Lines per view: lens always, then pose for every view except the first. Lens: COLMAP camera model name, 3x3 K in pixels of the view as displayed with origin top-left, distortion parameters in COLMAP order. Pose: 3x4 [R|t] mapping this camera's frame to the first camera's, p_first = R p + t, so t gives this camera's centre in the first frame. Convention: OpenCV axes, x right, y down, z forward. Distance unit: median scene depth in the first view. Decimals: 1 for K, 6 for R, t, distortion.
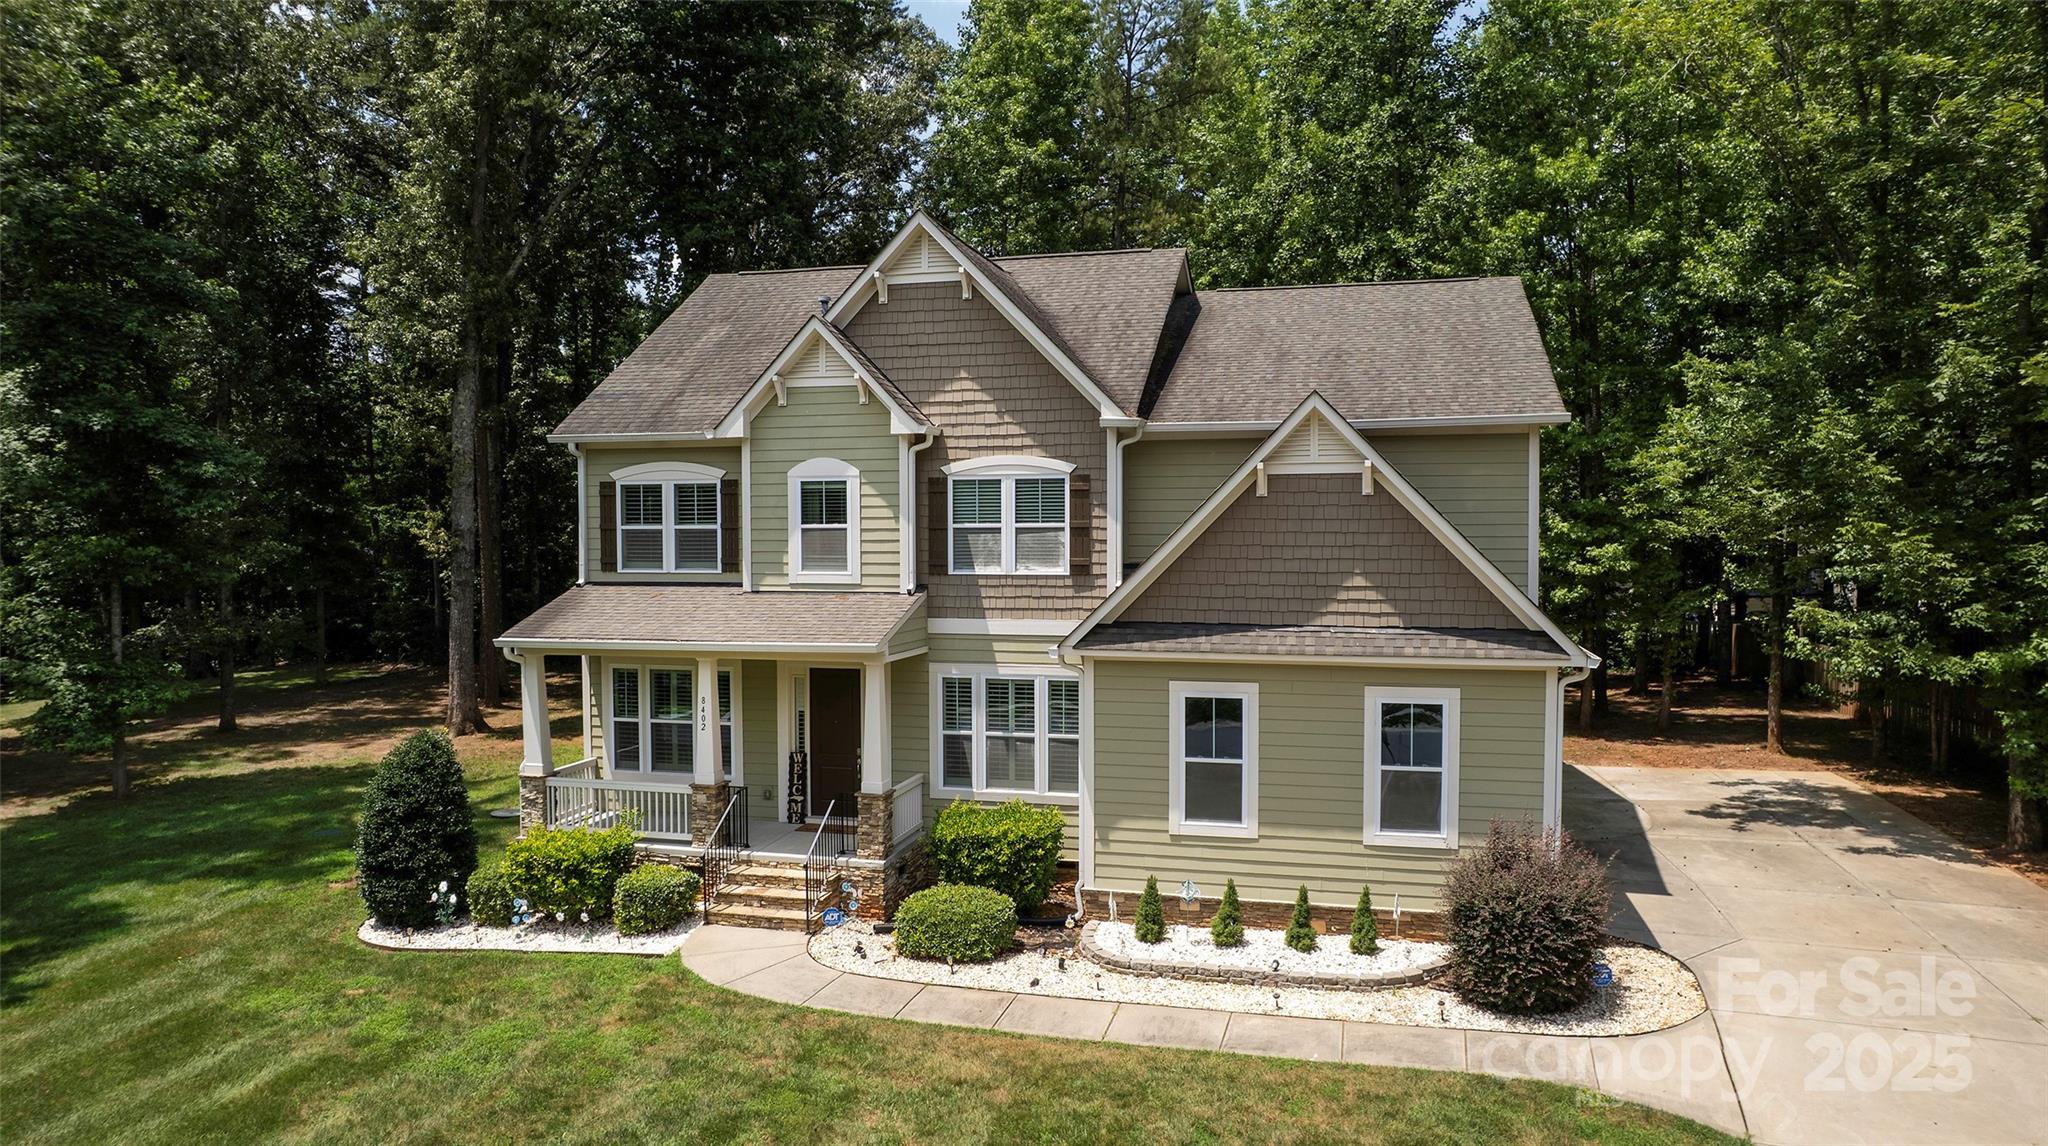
lens RADIAL K [[1307.9, 0, 1029.8], [0, 1307.9, 579.6], [0, 0, 1]] dist [-0.078494, 0.060997]
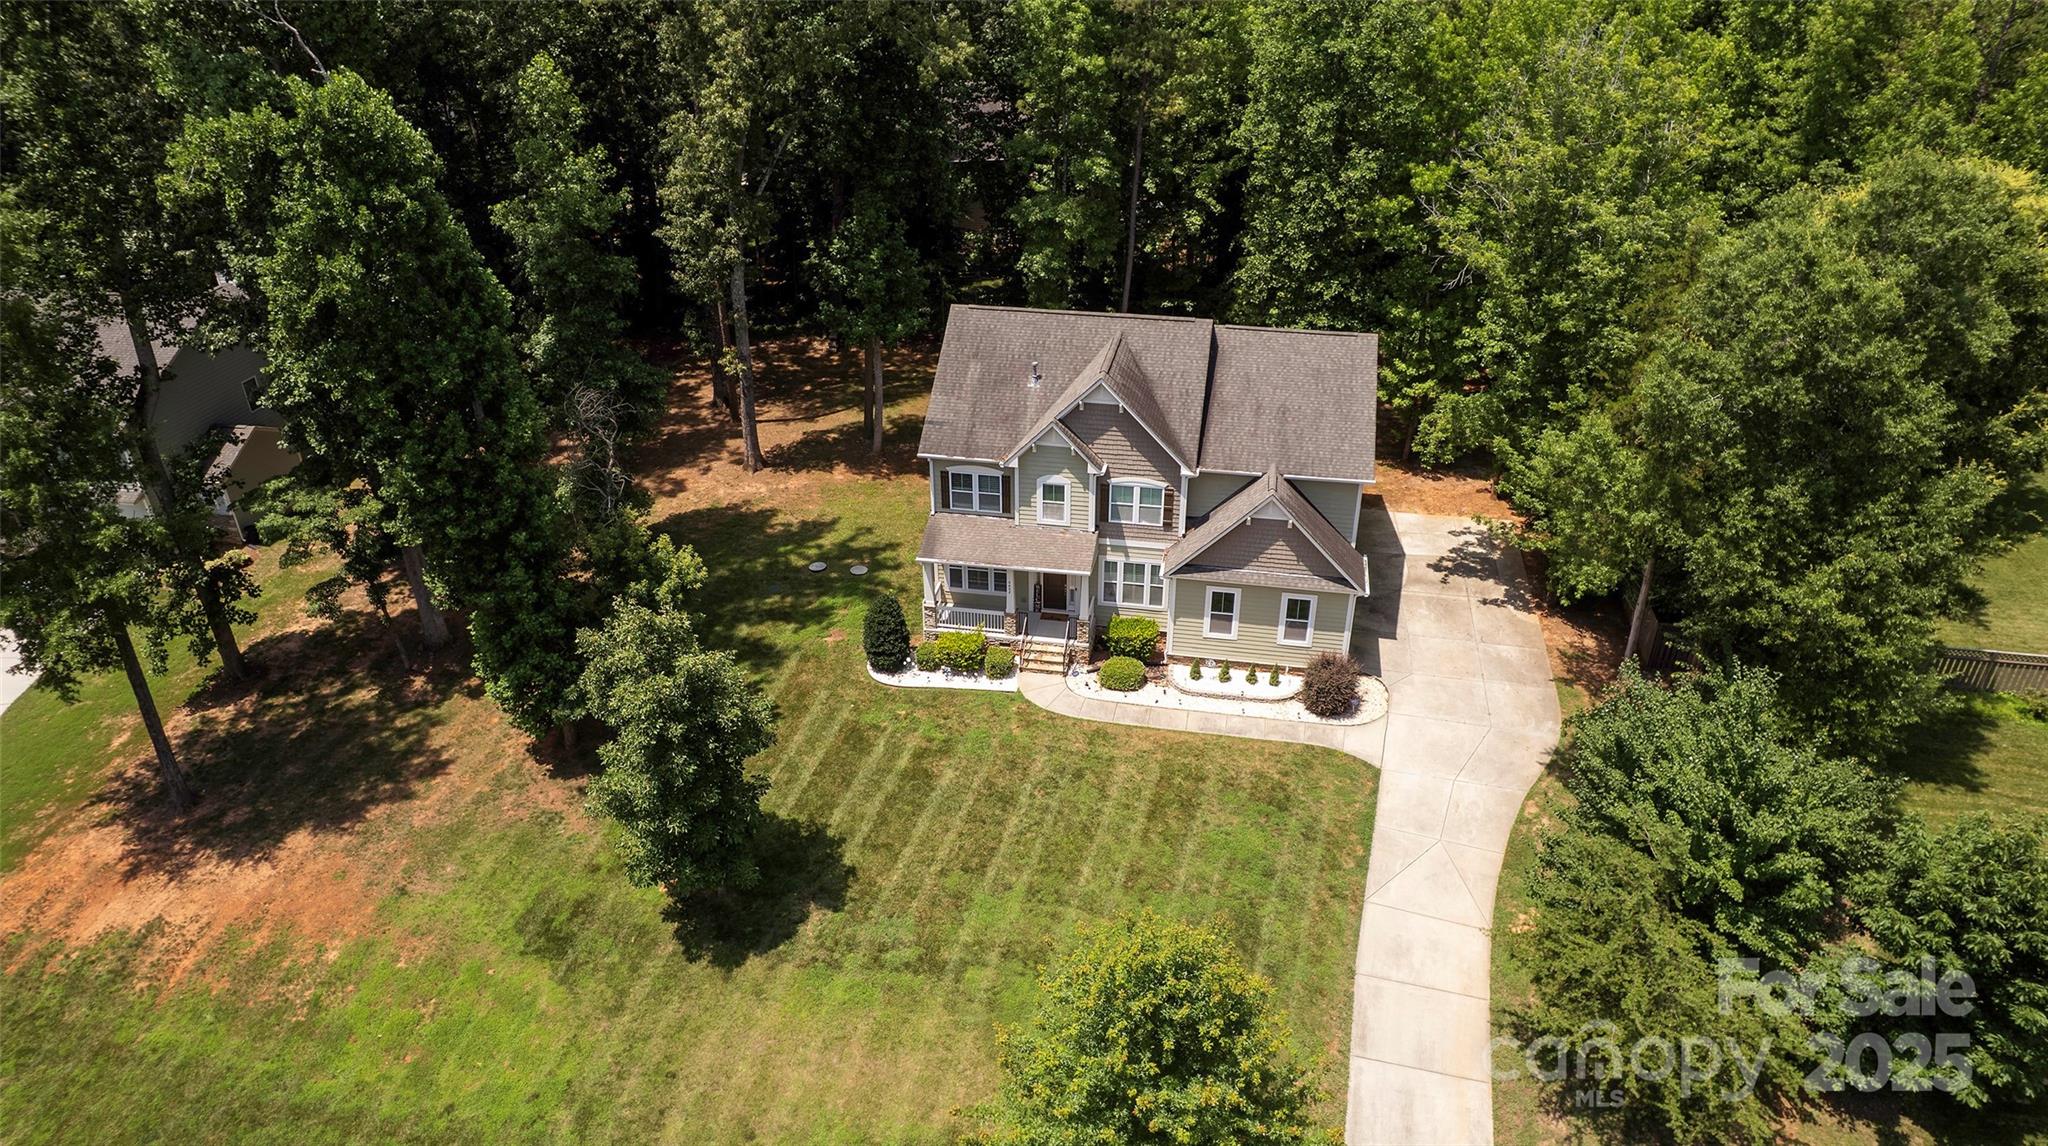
lens RADIAL K [[1307.9, 0, 1021.2], [0, 1307.9, 583.4], [0, 0, 1]] dist [-0.078494, 0.060997]
pose [[0.997876, -0.036856, 0.053710, -0.352235], [0.007277, 0.882453, 0.470344, -1.016346], [-0.064732, -0.468955, 0.880847, -1.097793]]
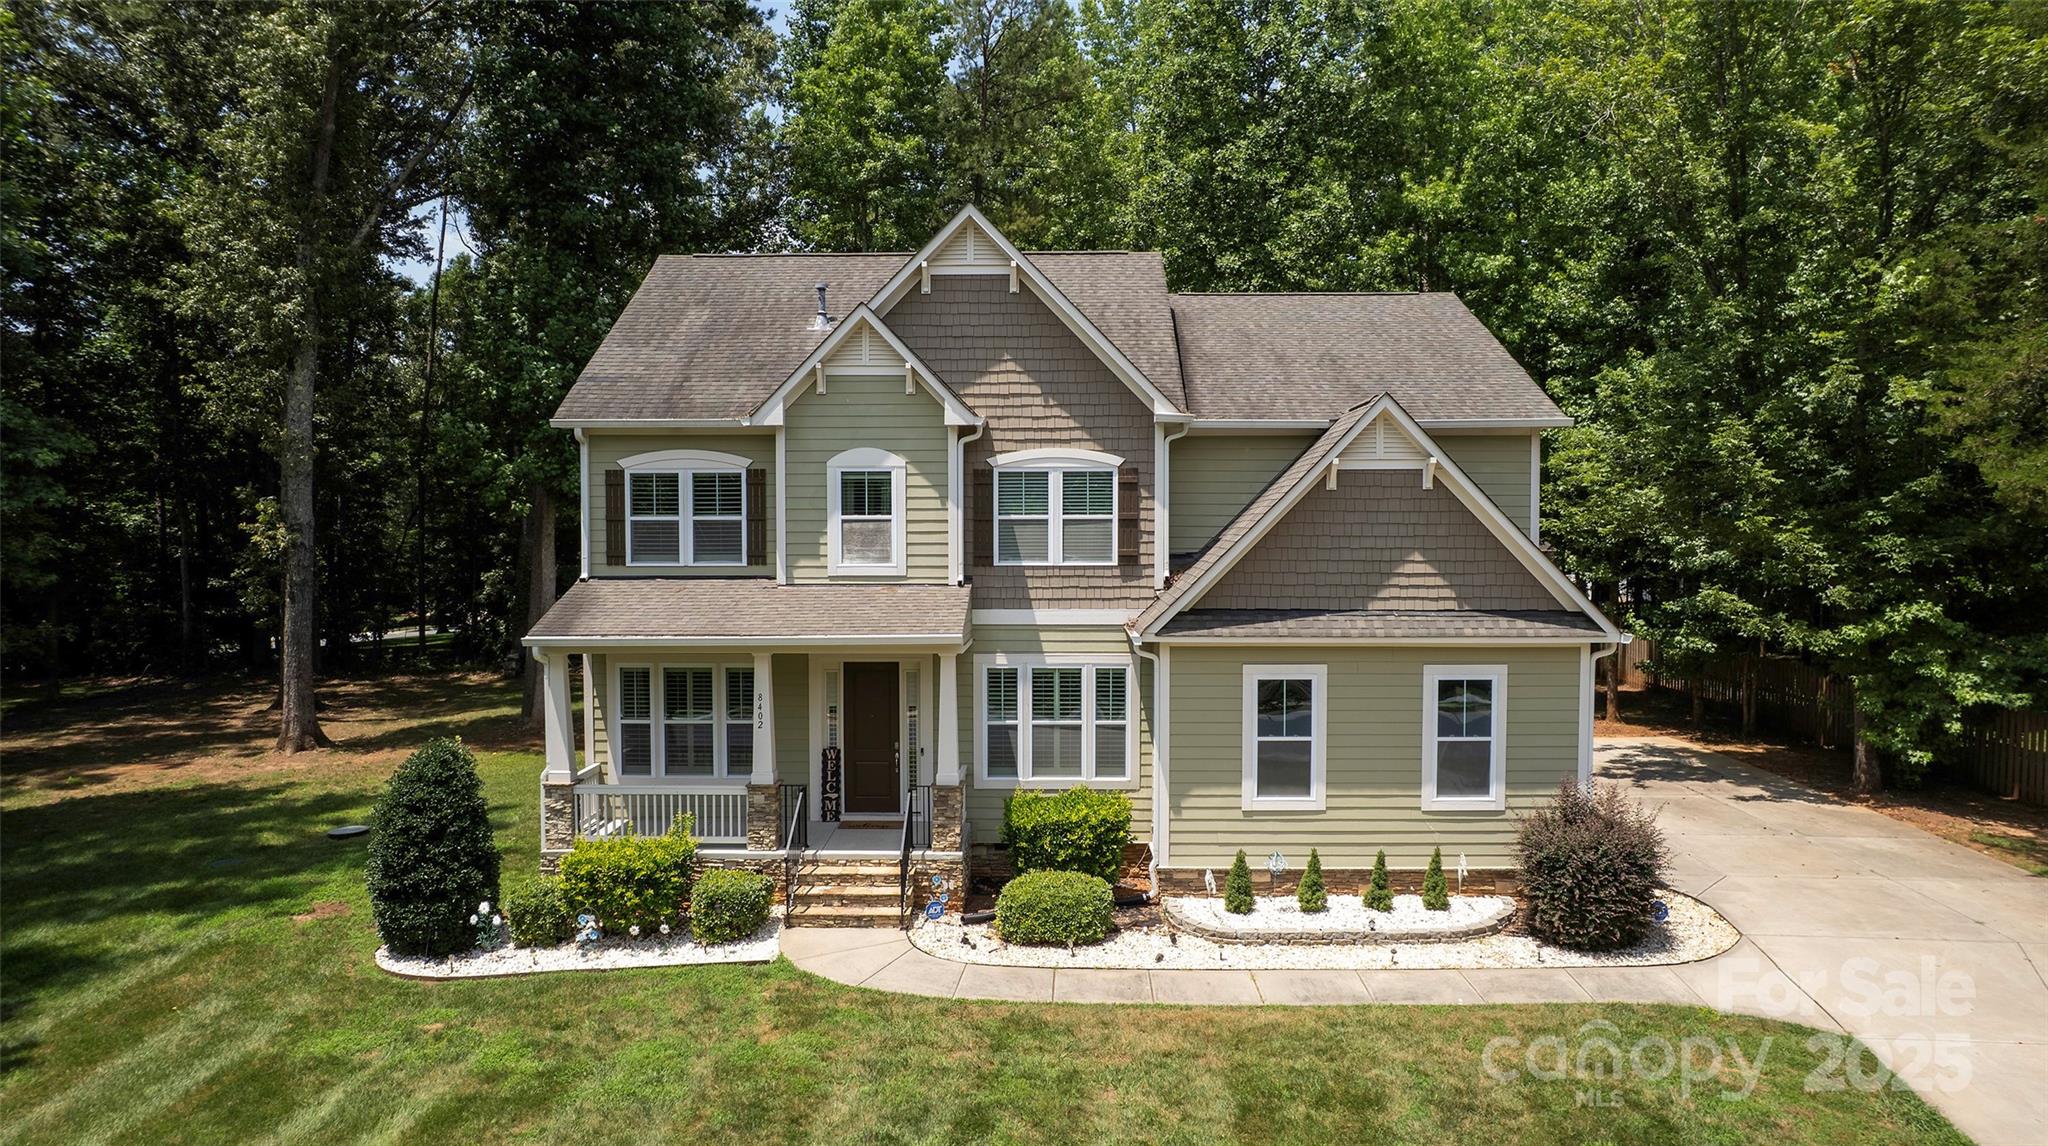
lens RADIAL K [[1307.9, 0, 1028.8], [0, 1307.9, 576.9], [0, 0, 1]] dist [-0.078494, 0.060997]
pose [[0.973358, -0.007108, 0.229179, -0.272808], [0.007480, 0.999972, -0.000757, 0.005775], [-0.229167, 0.002451, 0.973384, 0.014191]]
